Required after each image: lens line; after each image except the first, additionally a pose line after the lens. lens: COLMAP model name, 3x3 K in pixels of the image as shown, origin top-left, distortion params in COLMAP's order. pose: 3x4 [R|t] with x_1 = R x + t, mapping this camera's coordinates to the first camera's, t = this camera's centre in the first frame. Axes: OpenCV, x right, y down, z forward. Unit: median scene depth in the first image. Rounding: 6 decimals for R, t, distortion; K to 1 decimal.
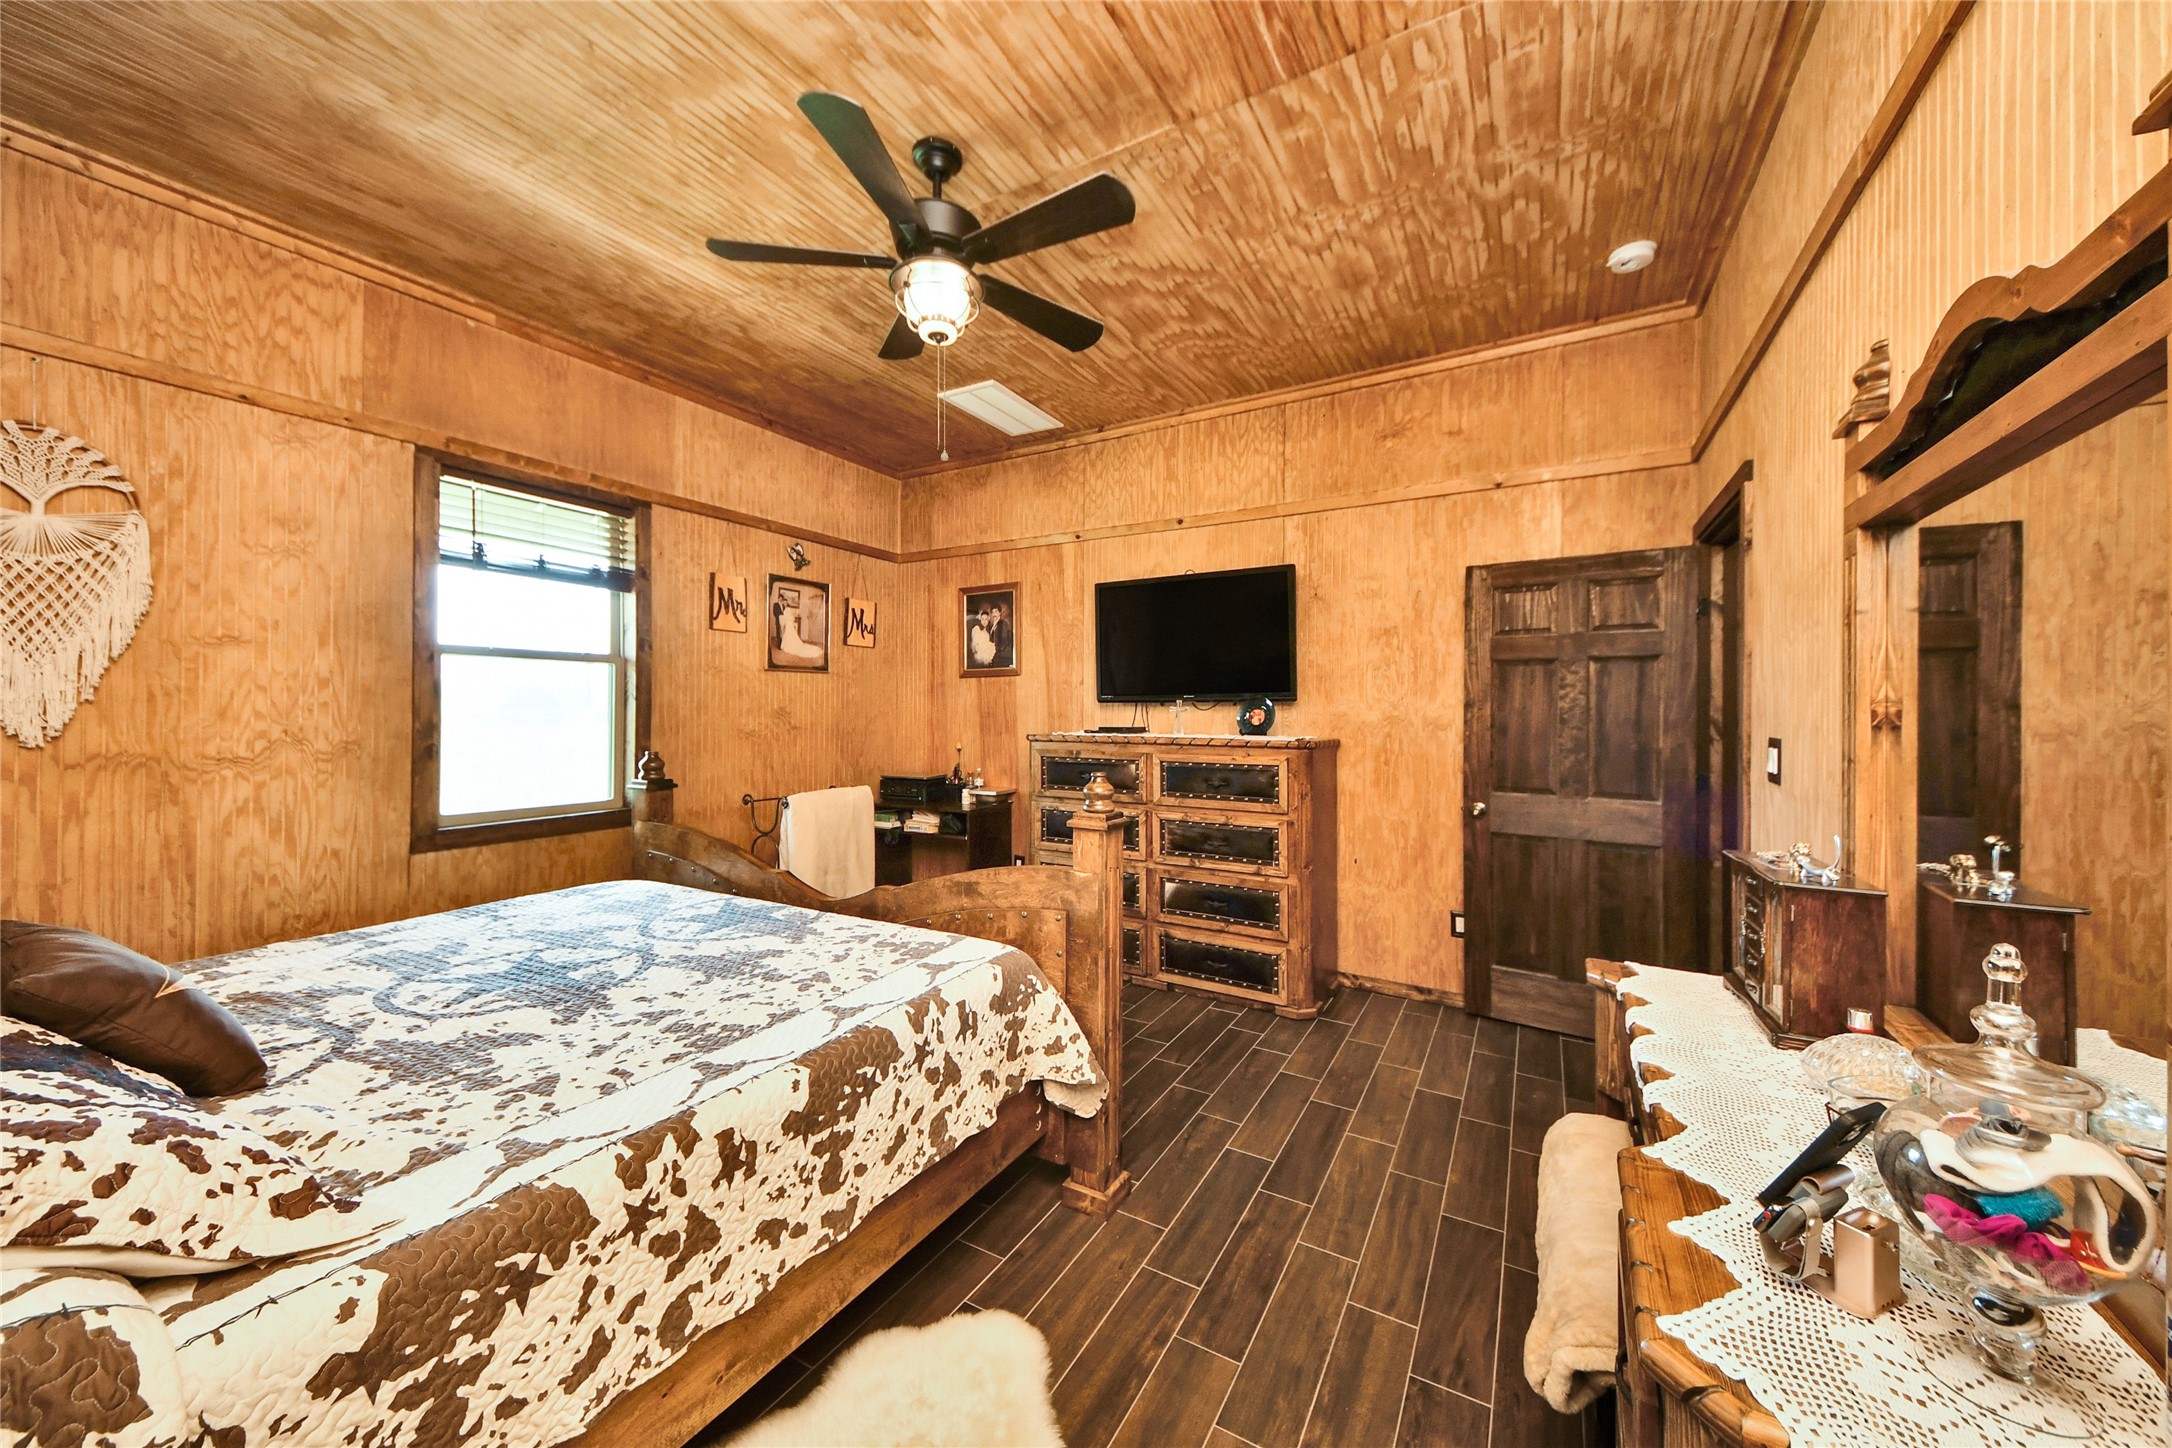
lens RADIAL K [[771.1, 0, 1090.6], [0, 771.1, 710.7], [0, 0, 1]] dist [0.037011, -0.003160]
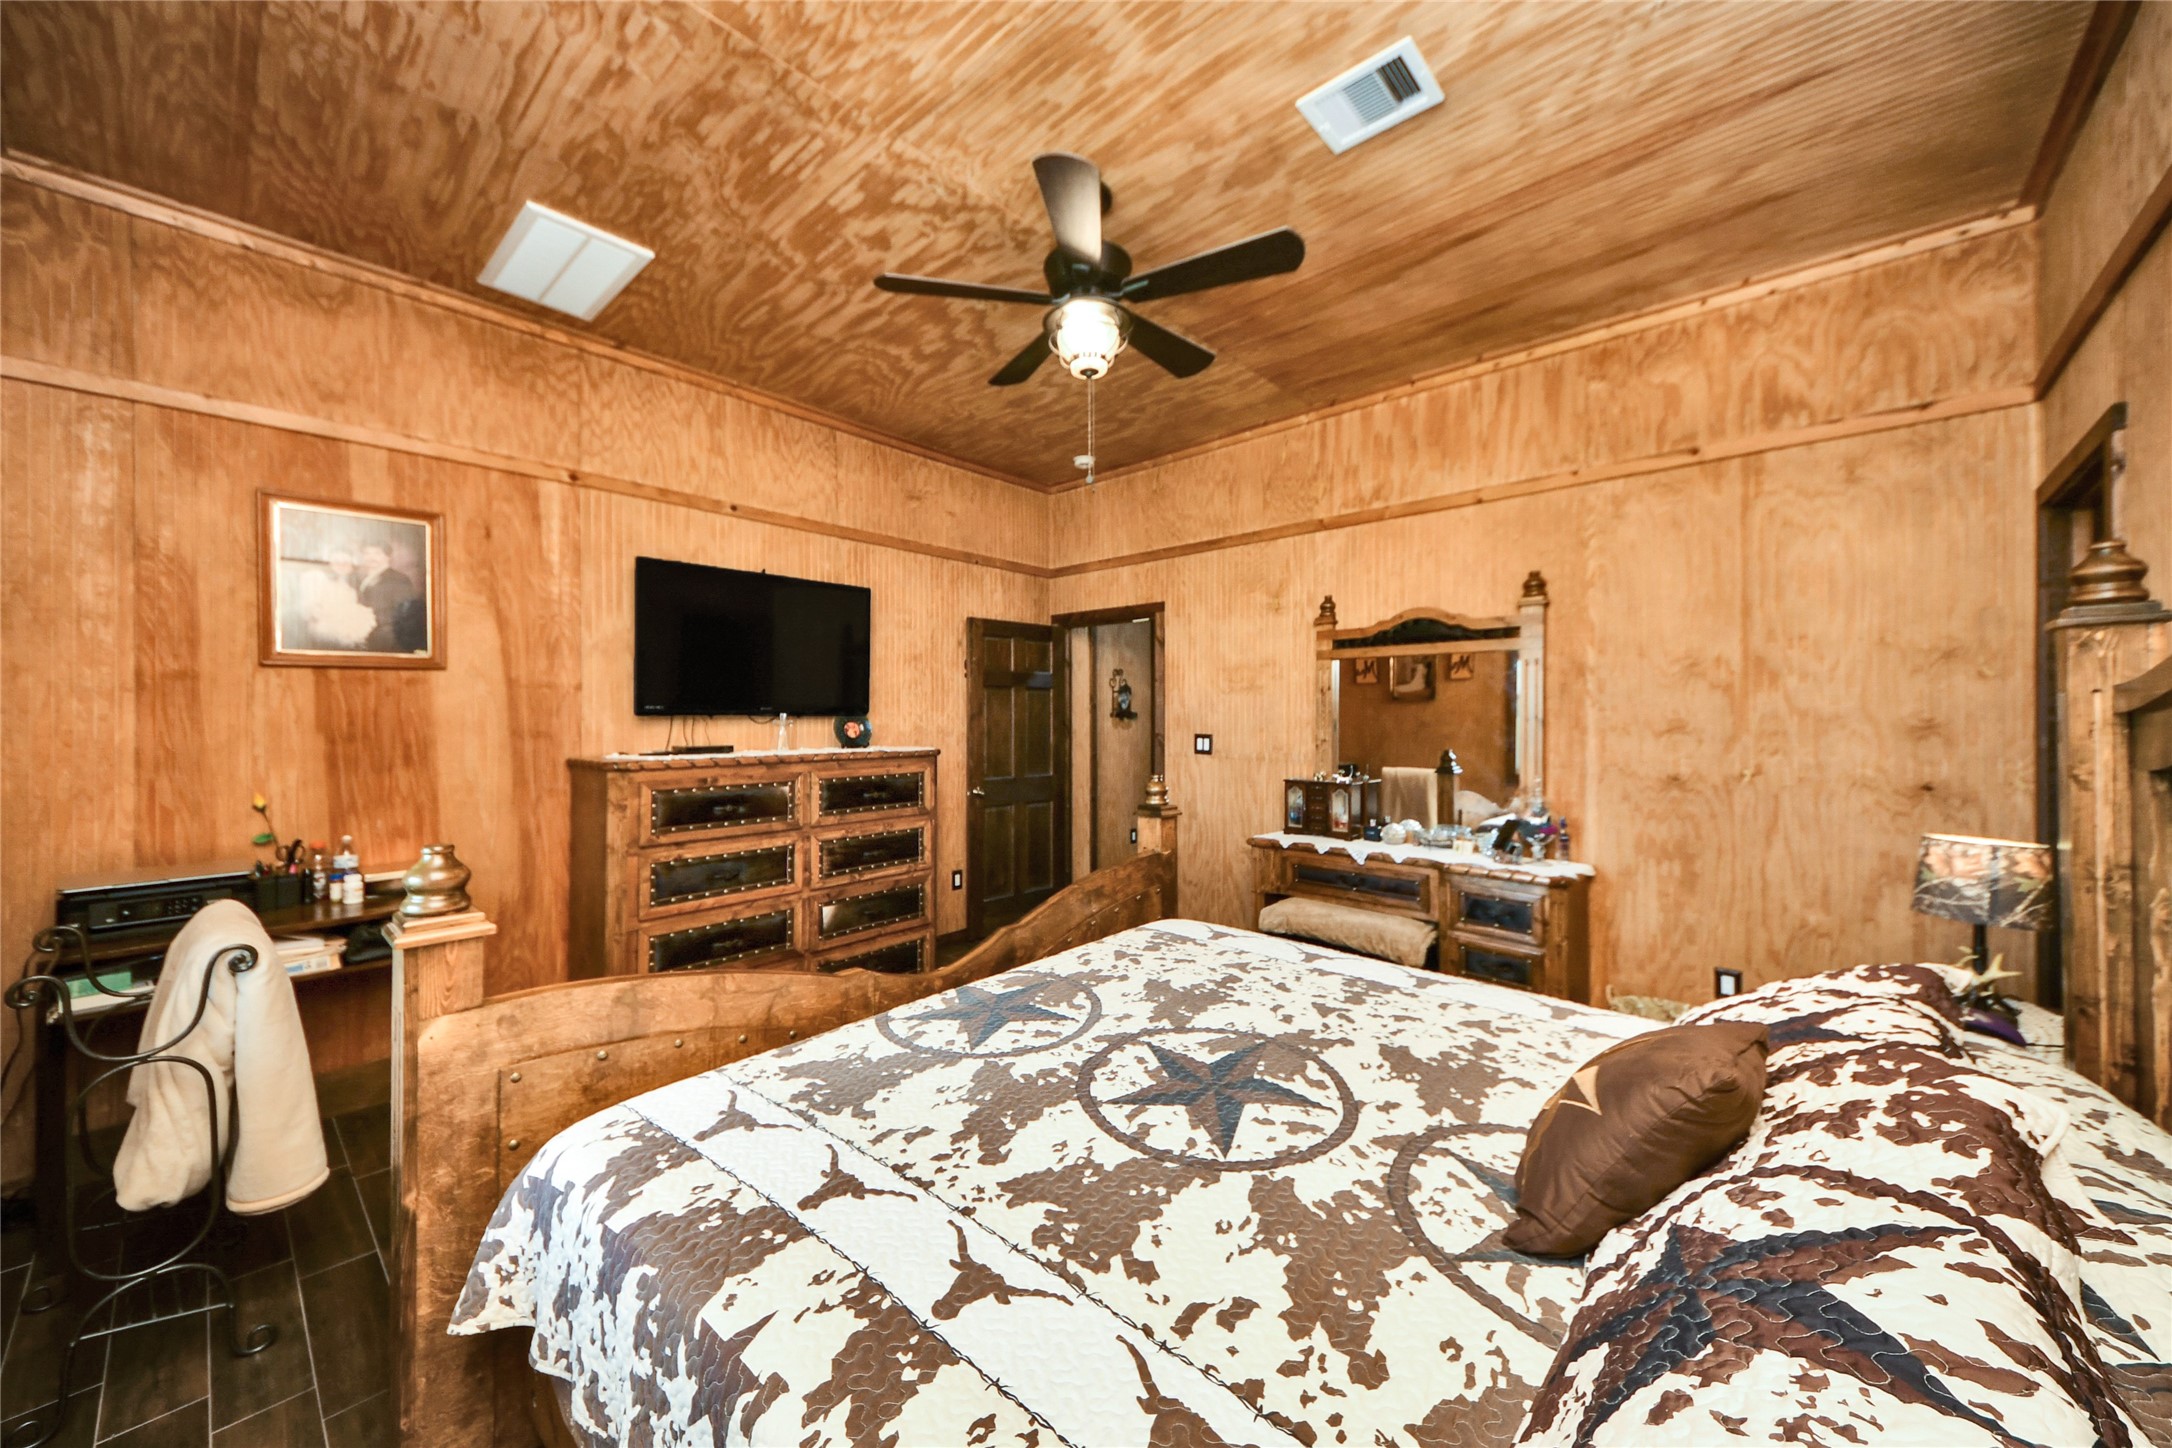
lens RADIAL K [[771.1, 0, 1093.7], [0, 771.1, 716.8], [0, 0, 1]] dist [0.037011, -0.003160]
pose [[0.192733, -0.003750, 0.981244, -0.752812], [0.002867, 0.999991, 0.003258, -0.011920], [-0.981247, 0.002186, 0.192741, 0.487685]]
